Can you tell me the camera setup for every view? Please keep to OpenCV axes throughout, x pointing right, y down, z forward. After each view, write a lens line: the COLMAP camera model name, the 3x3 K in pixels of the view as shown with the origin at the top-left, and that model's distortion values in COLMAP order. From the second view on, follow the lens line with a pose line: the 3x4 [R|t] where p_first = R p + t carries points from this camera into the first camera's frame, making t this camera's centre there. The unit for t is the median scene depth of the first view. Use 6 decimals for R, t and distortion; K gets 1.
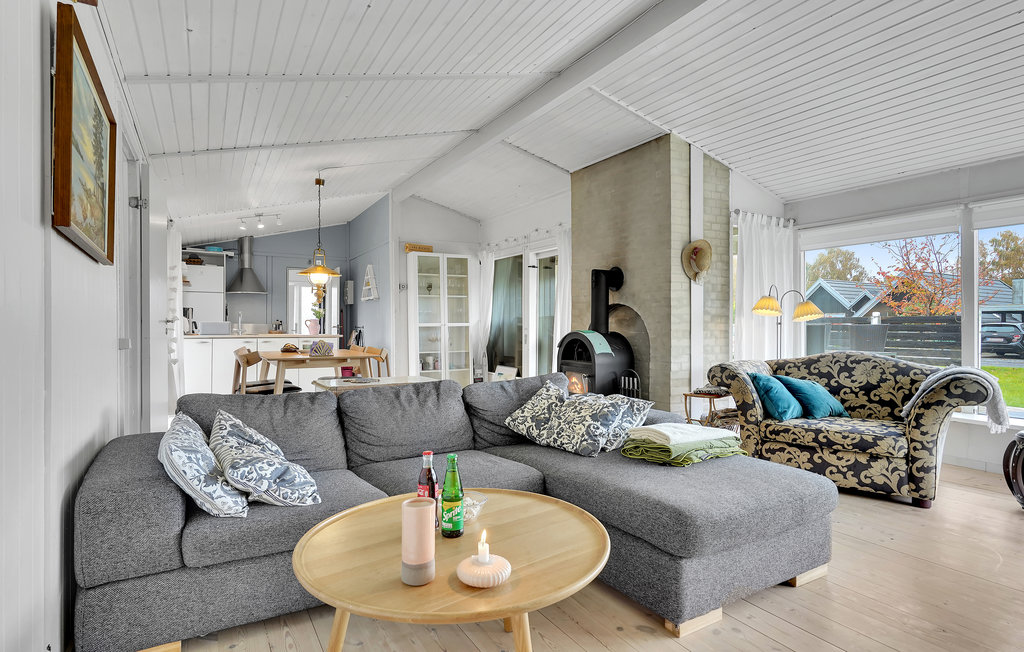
lens RADIAL K [[546.9, 0, 508.6], [0, 546.9, 321.1], [0, 0, 1]] dist [0.011631, 0.000052]
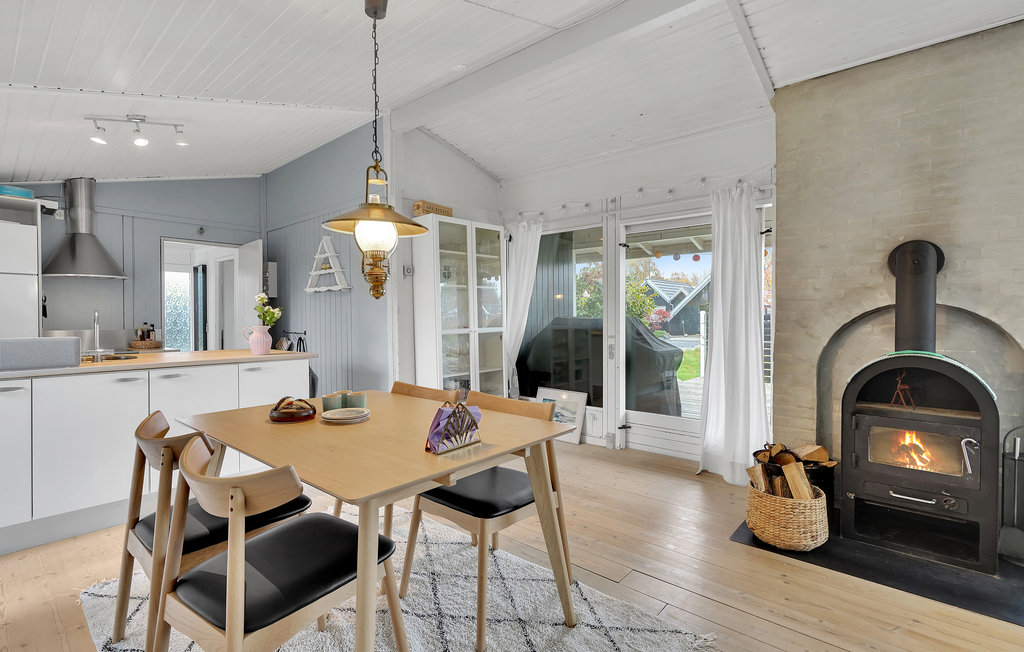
lens RADIAL K [[477.3, 0, 505.4], [0, 477.3, 324.5], [0, 0, 1]] dist [0.000567, 0.000342]
pose [[0.943972, -0.011375, 0.329830, -0.252772], [0.002731, 0.999641, 0.026659, -0.015019], [-0.330015, -0.024265, 0.943664, 0.422982]]
